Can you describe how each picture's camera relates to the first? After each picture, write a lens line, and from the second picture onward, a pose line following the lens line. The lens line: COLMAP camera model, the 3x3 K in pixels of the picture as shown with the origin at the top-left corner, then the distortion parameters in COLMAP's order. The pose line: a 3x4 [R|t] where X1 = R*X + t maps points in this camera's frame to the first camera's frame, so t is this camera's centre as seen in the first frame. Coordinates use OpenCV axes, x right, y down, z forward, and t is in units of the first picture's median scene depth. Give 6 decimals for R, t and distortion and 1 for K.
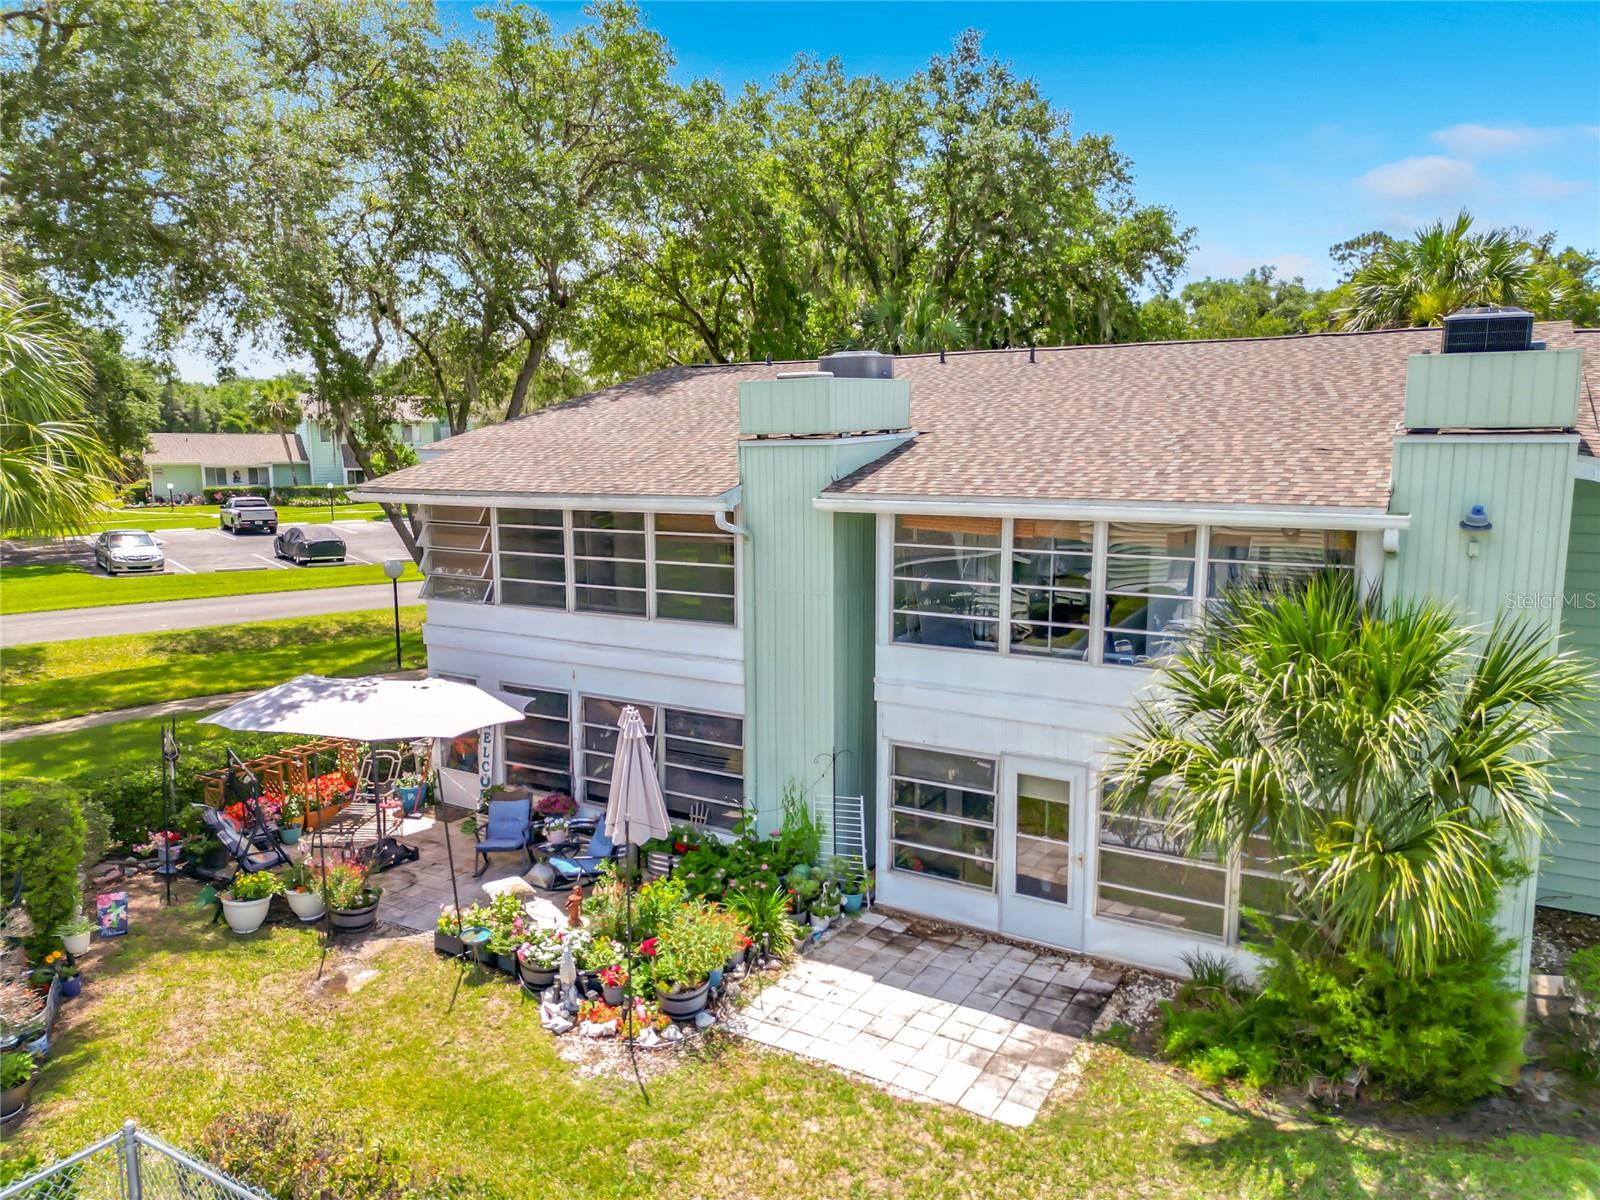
lens RADIAL K [[1125.3, 0, 793.3], [0, 1125.3, 569.6], [0, 0, 1]] dist [0.082694, -0.087003]
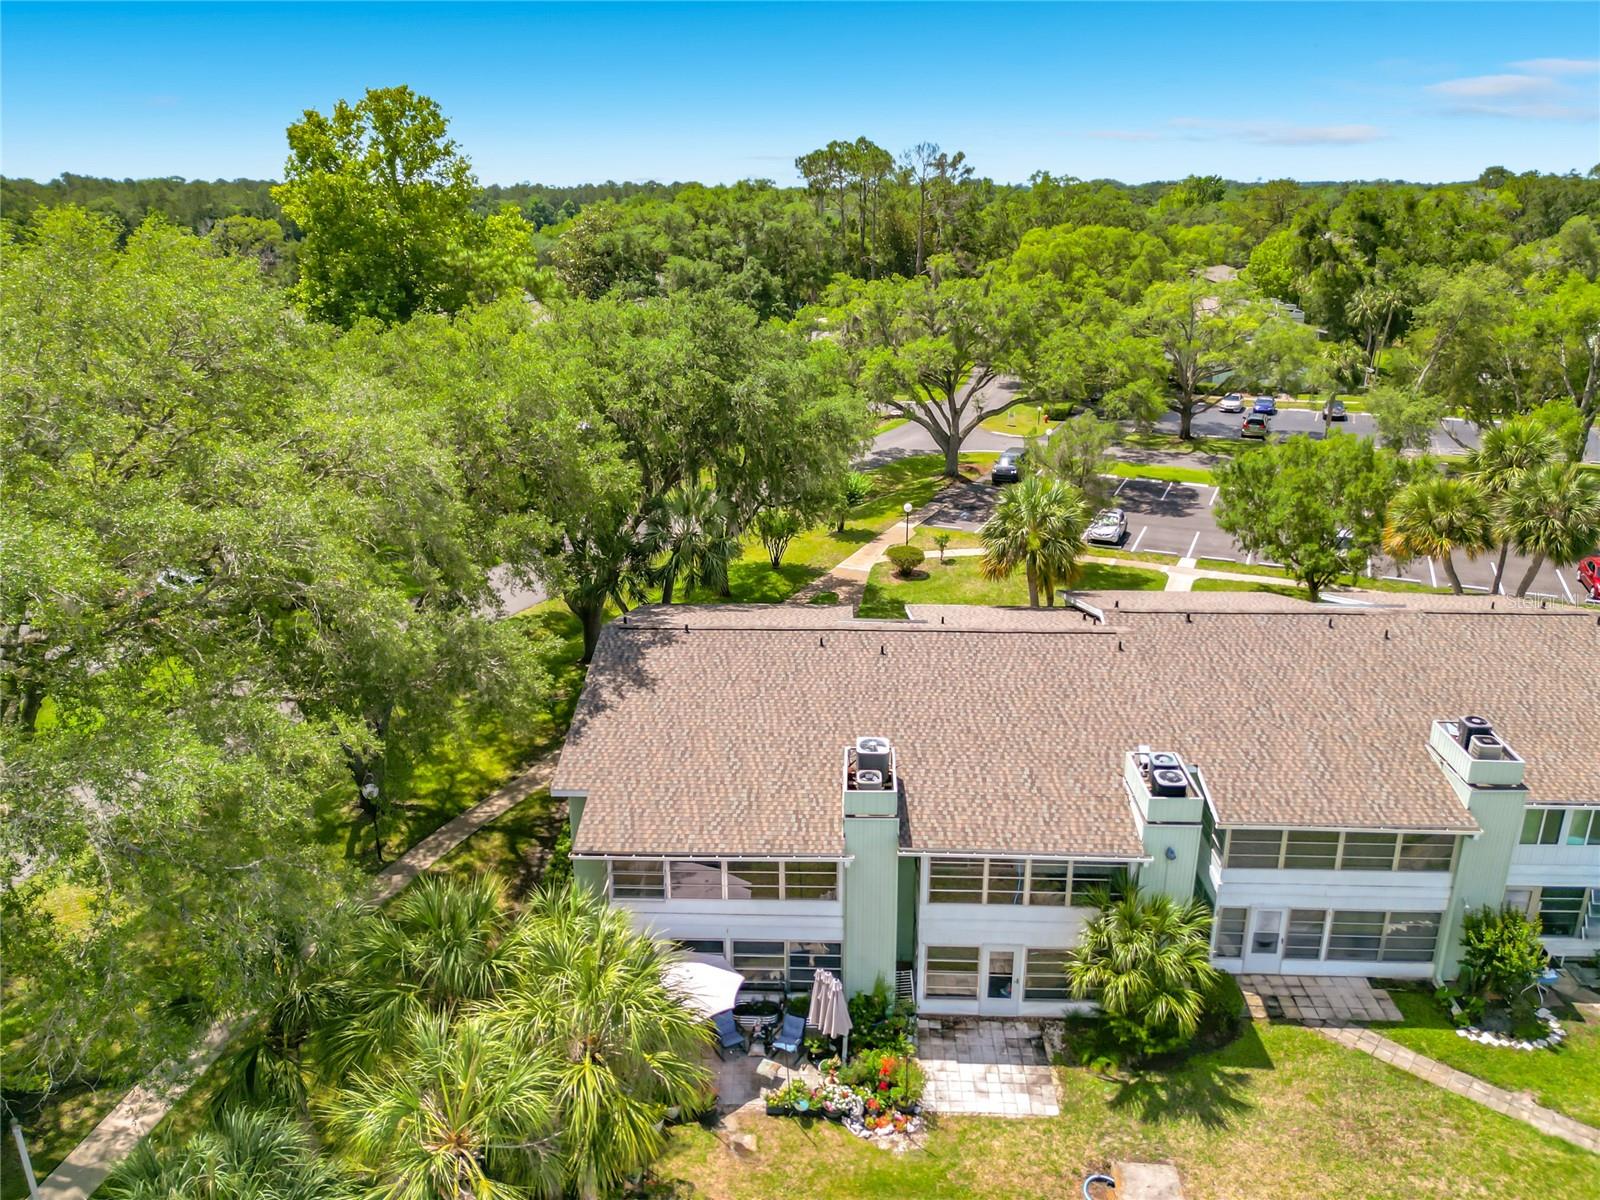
lens RADIAL K [[1163.2, 0, 801.3], [0, 1163.2, 567.8], [0, 0, 1]] dist [0.014501, -0.002652]
pose [[0.880042, -0.144207, 0.452471, -1.105222], [0.060458, 0.979049, 0.194445, -1.073298], [-0.471032, -0.143764, 0.870322, -0.746034]]
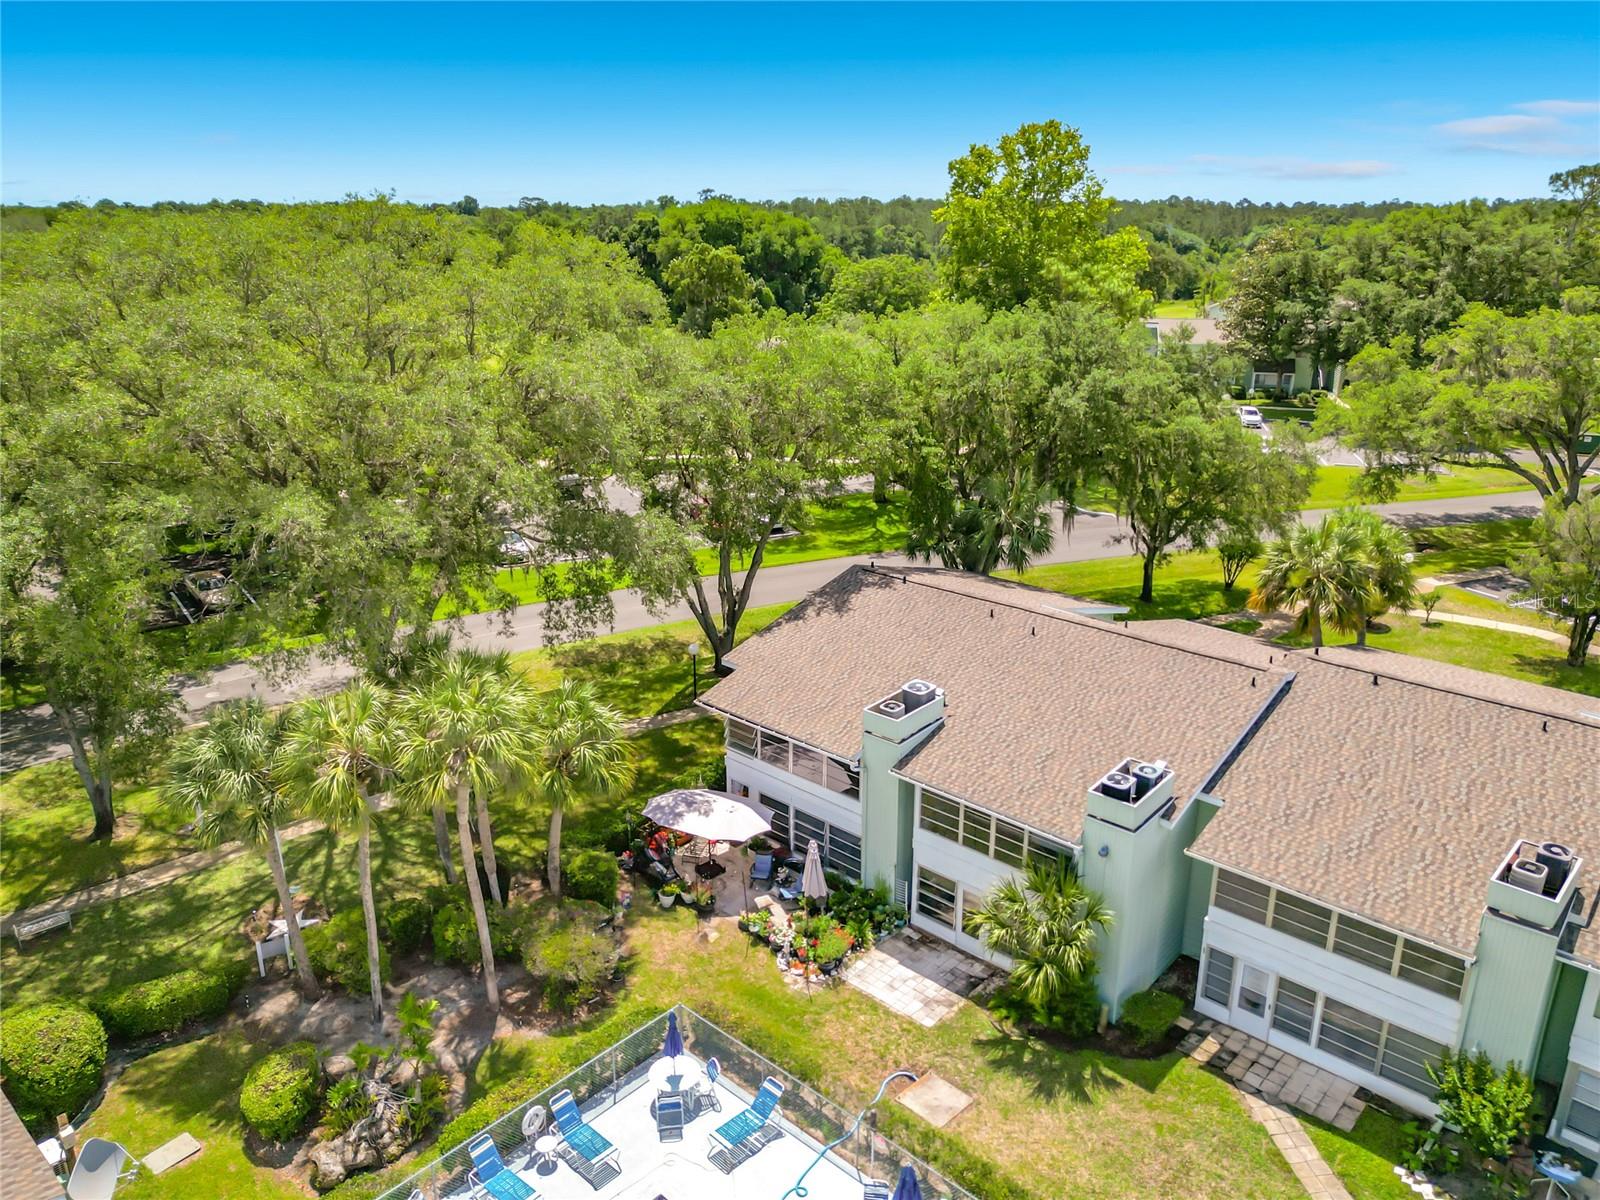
lens RADIAL K [[1133.0, 0, 797.8], [0, 1133.0, 562.3], [0, 0, 1]] dist [0.046098, -0.059353]
pose [[0.981495, 0.060730, -0.181600, 0.262522], [-0.029106, 0.984670, 0.171979, -1.000392], [0.189261, -0.163511, 0.968217, -1.458114]]
